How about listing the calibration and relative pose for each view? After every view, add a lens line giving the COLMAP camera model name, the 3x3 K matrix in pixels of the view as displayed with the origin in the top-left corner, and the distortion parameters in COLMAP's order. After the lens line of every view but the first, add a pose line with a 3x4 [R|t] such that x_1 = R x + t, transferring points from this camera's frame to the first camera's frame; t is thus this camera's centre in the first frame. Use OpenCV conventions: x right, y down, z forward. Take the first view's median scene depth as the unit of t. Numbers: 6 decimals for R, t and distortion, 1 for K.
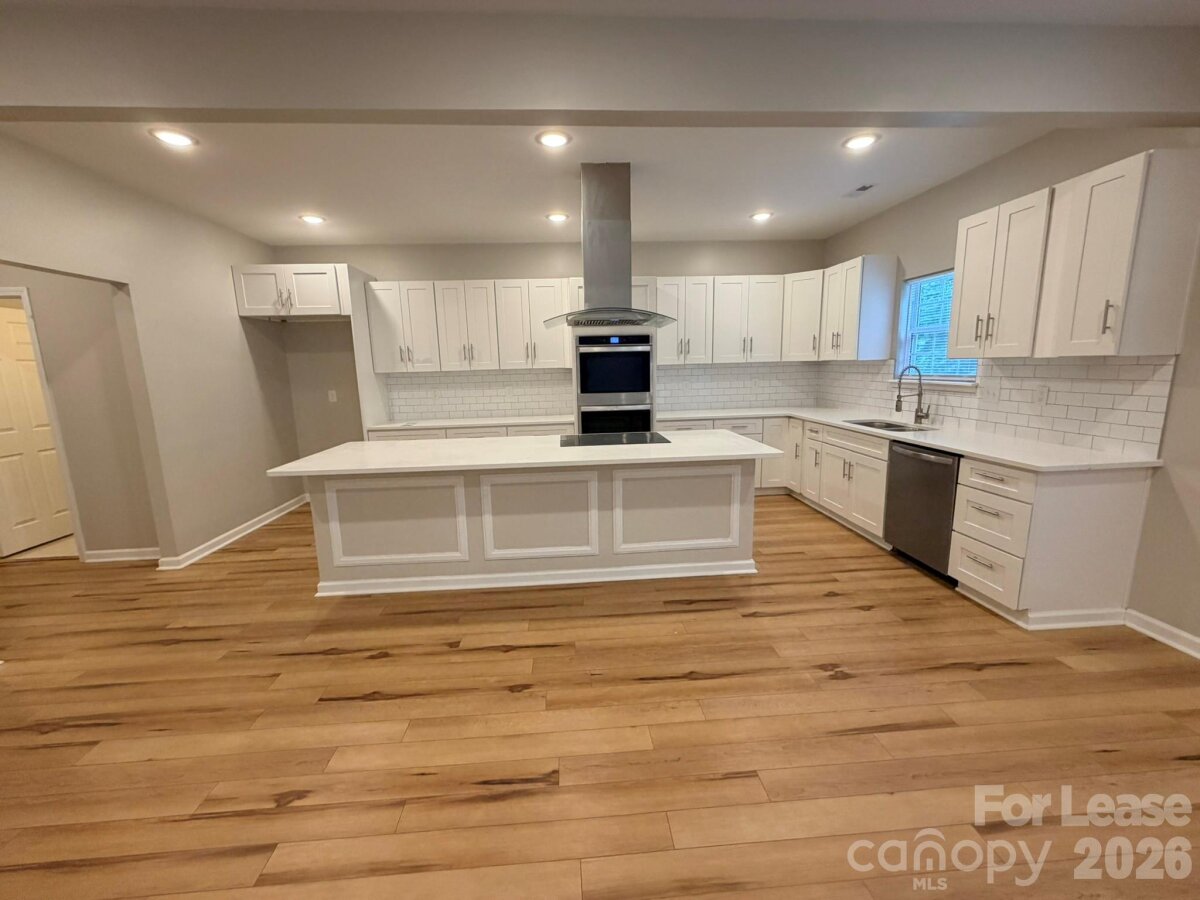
lens RADIAL K [[480.8, 0, 595.5], [0, 480.8, 450.3], [0, 0, 1]] dist [-0.000889, 0.000175]
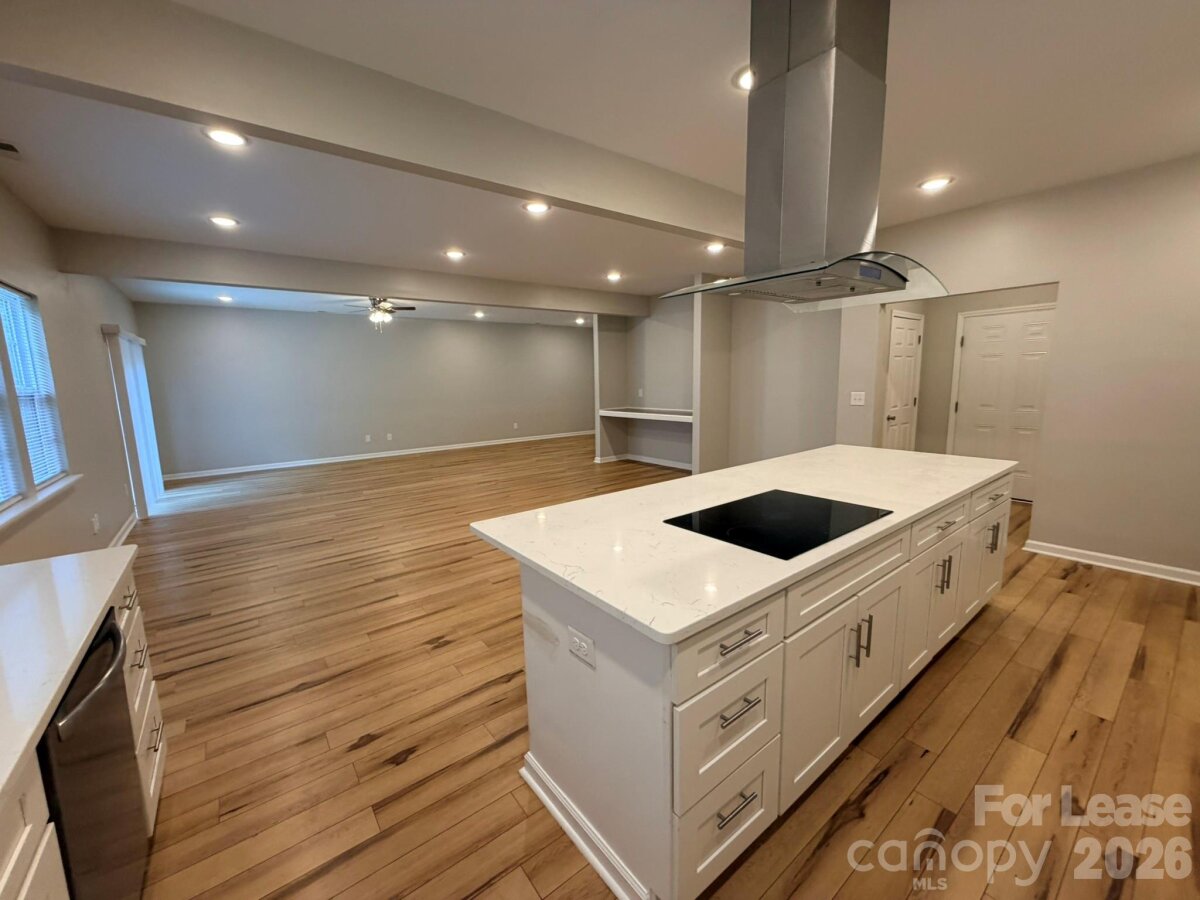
lens RADIAL K [[480.8, 0, 598.8], [0, 480.8, 445.8], [0, 0, 1]] dist [-0.000889, 0.000175]
pose [[-0.829466, 0.124788, -0.544439, 0.547348], [-0.051017, 0.953724, 0.296325, -0.283851], [0.556222, 0.273567, -0.784715, 1.470299]]
